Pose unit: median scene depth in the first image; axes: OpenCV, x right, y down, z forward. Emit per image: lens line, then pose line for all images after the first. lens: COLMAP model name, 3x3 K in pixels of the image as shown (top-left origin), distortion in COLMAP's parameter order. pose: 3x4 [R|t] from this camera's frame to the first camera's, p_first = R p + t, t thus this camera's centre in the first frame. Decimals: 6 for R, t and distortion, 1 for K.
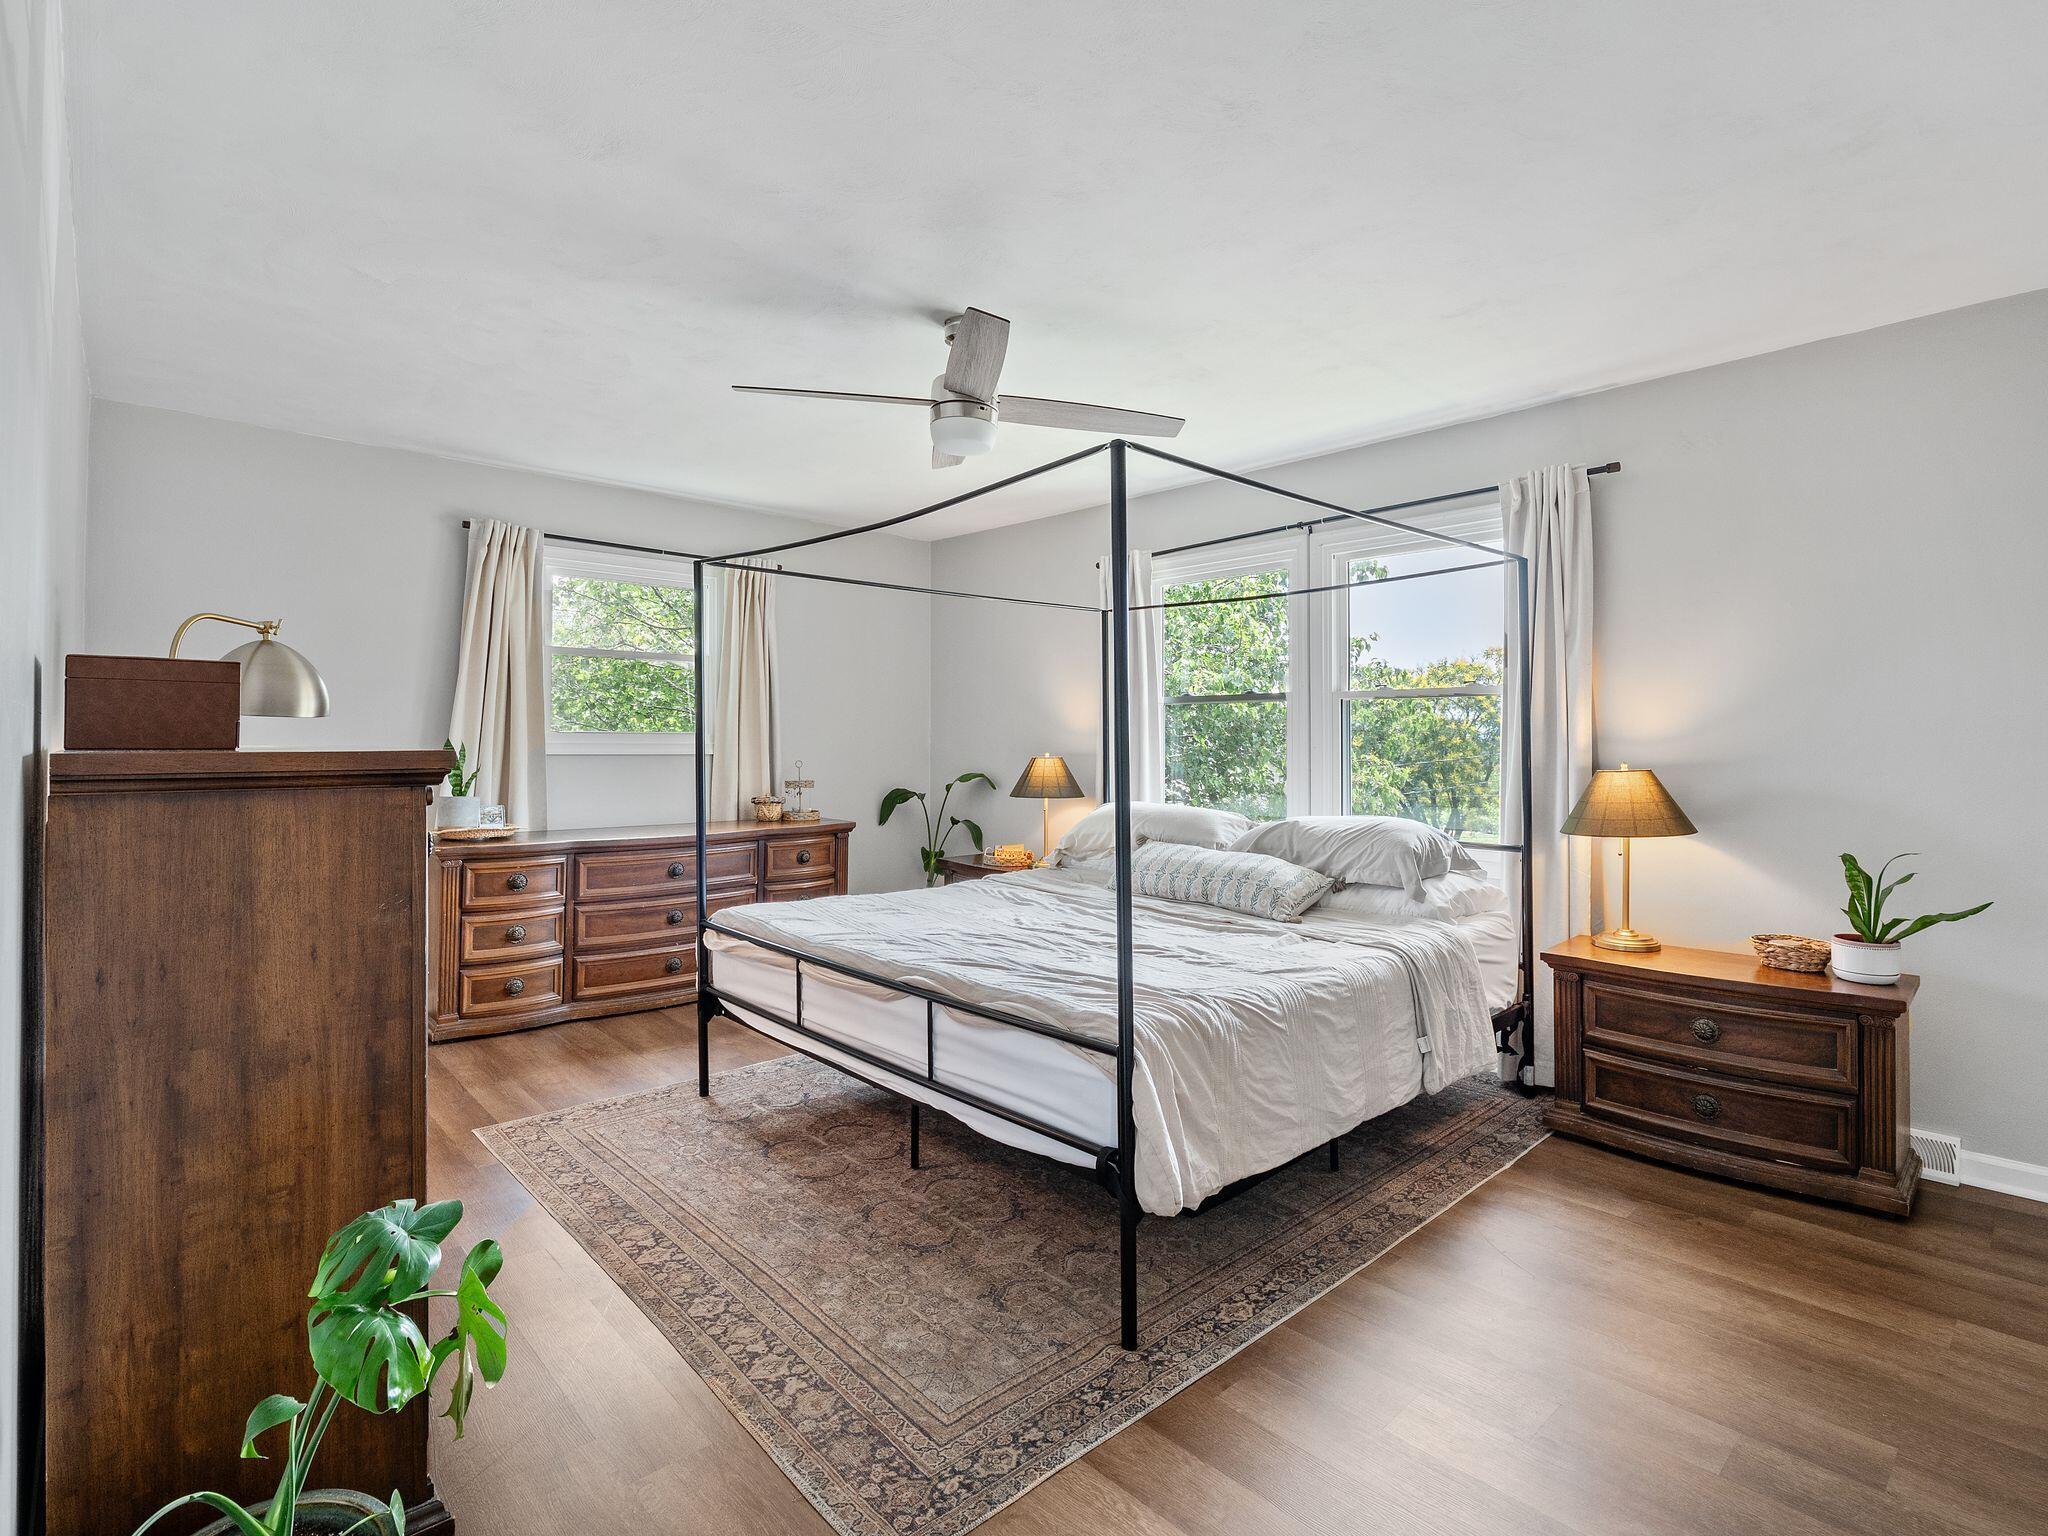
lens RADIAL K [[995.9, 0, 1054.7], [0, 995.9, 722.7], [0, 0, 1]] dist [-0.009640, -0.003346]
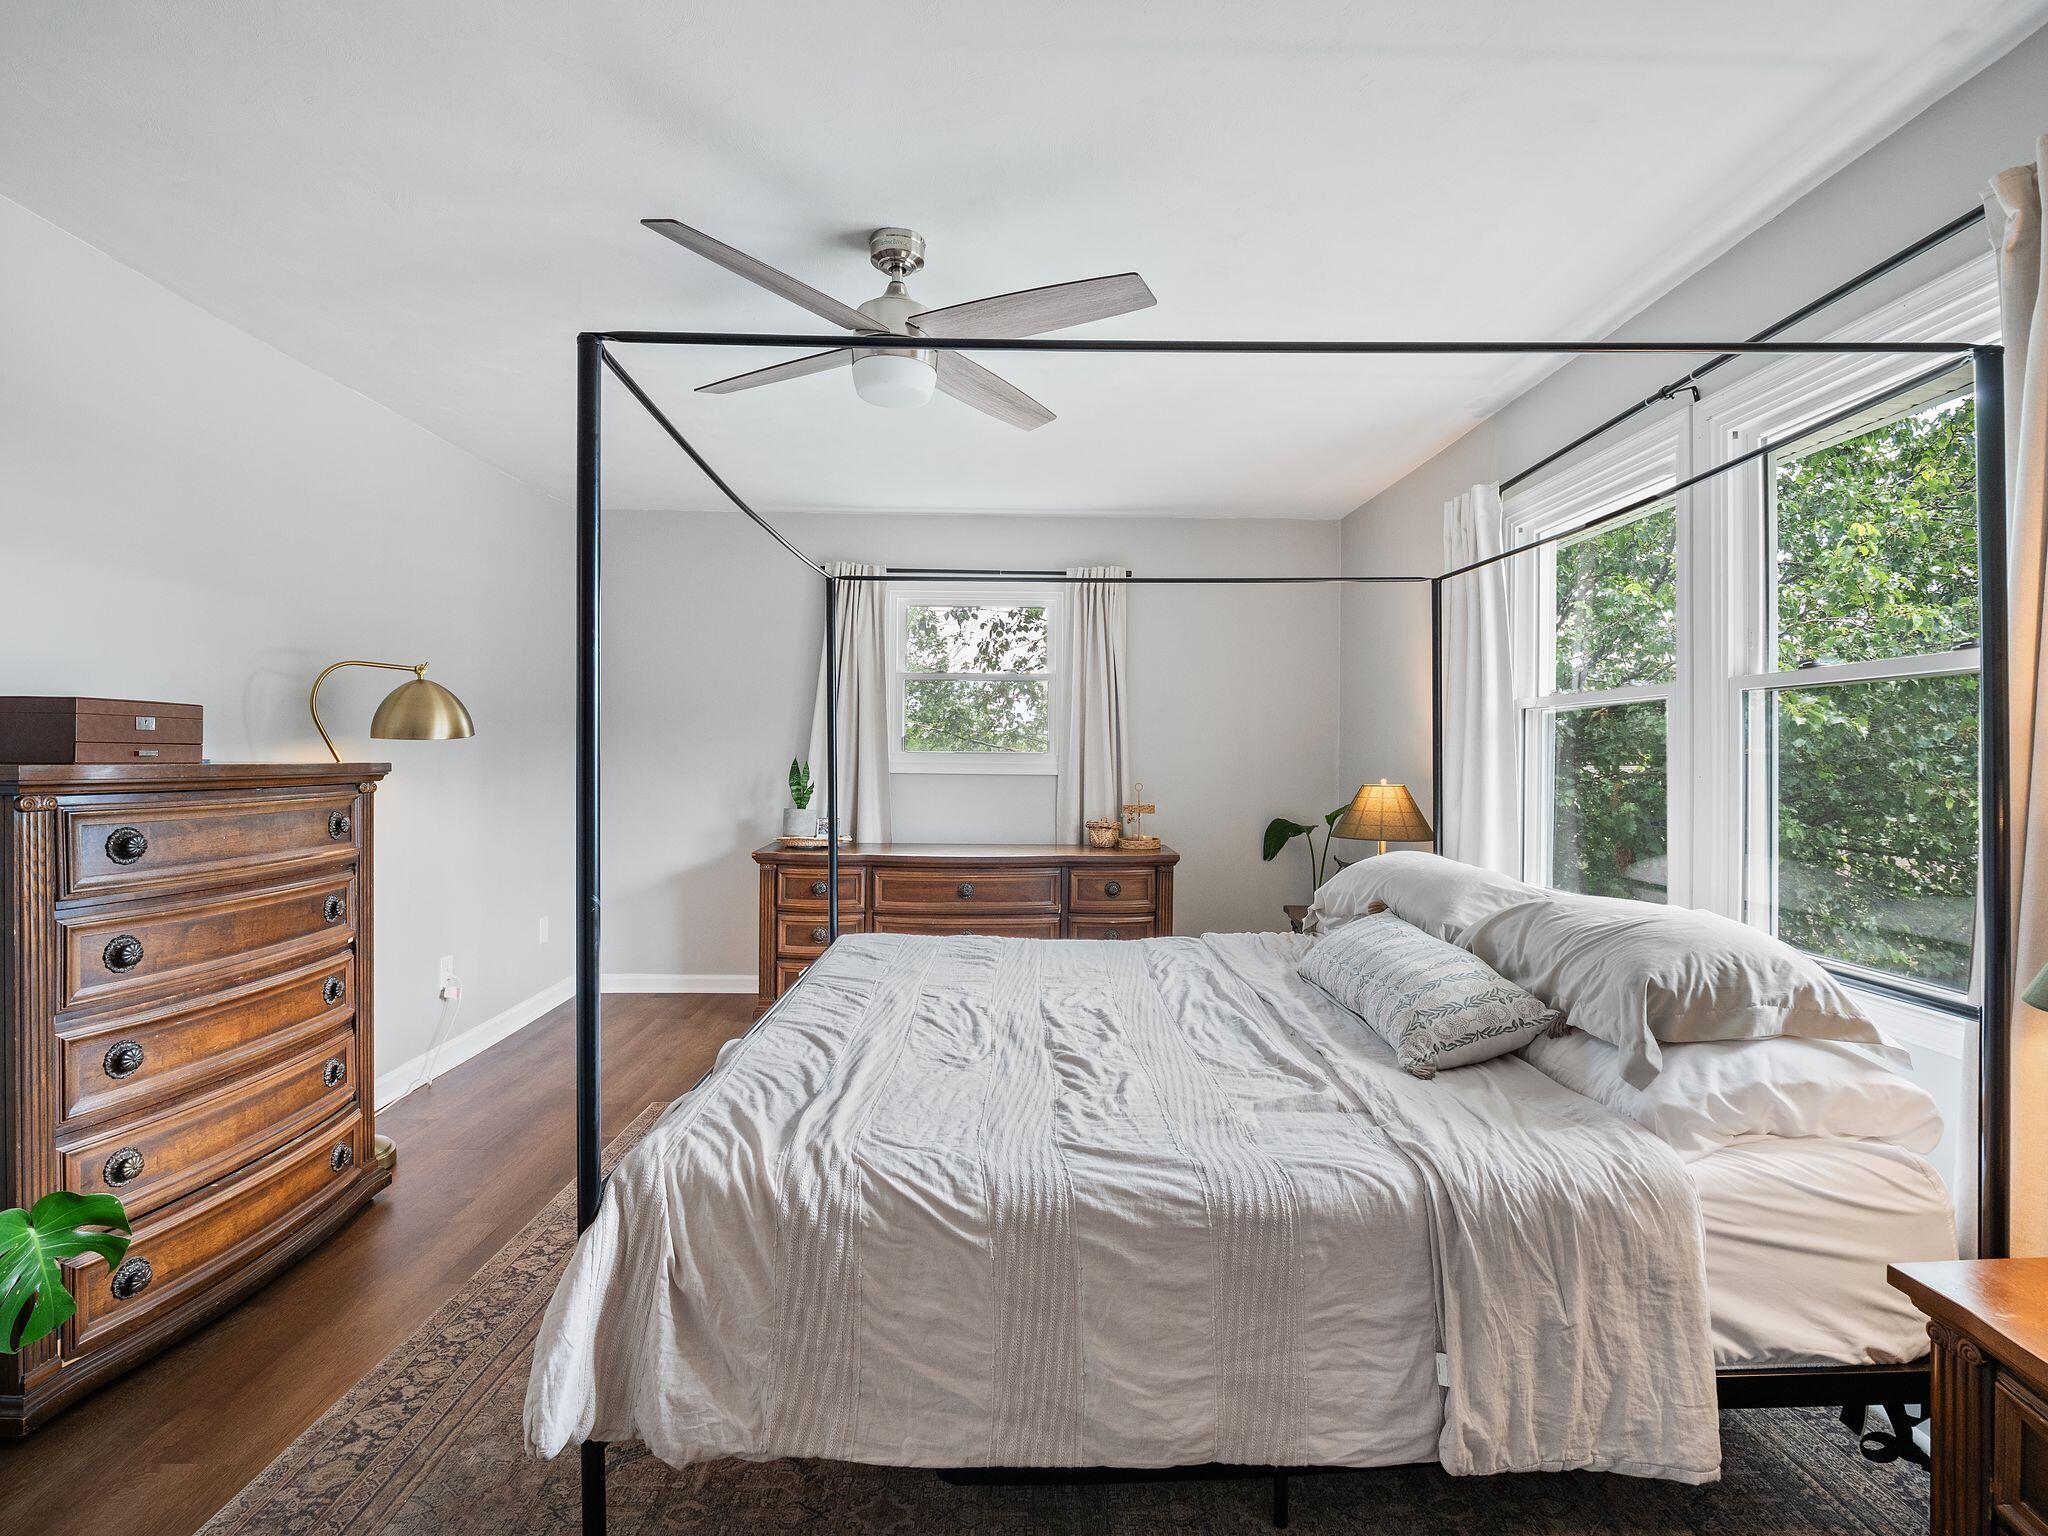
lens RADIAL K [[995.9, 0, 1028.1], [0, 995.9, 763.6], [0, 0, 1]] dist [-0.009640, -0.003346]
pose [[0.745512, 0.007022, -0.666455, 0.376730], [0.005289, 0.999851, 0.016451, 0.004984], [0.666471, -0.015789, 0.745364, 0.337078]]
